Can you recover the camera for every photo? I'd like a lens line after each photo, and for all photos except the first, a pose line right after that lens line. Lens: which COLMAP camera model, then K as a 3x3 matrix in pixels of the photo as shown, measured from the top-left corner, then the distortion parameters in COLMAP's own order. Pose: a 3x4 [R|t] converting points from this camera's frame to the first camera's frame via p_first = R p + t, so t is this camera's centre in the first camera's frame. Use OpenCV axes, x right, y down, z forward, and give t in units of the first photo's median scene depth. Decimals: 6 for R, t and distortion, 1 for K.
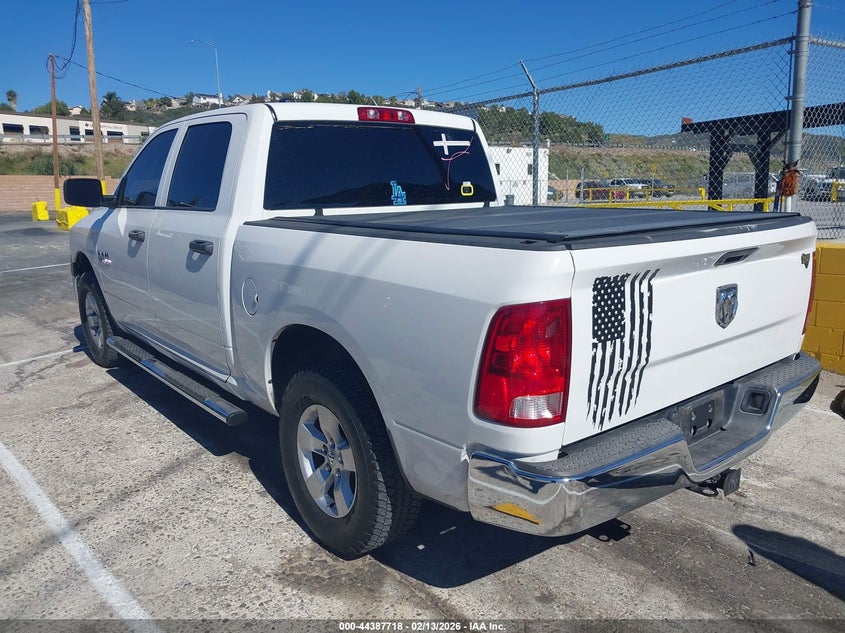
lens RADIAL K [[676.4, 0, 435.9], [0, 676.4, 317.4], [0, 0, 1]] dist [-0.015024, -0.000722]
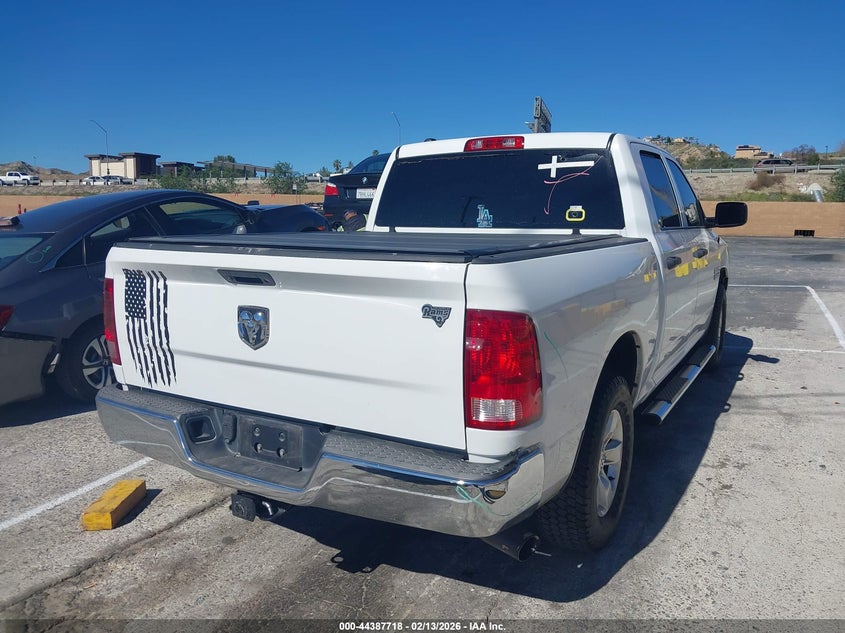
lens RADIAL K [[676.4, 0, 435.9], [0, 676.4, 317.4], [0, 0, 1]] dist [-0.015024, -0.000722]
pose [[0.331450, 0.150435, -0.931402, 1.624116], [-0.191271, 0.977421, 0.089801, -0.191996], [0.923881, 0.148386, 0.352740, 1.014709]]
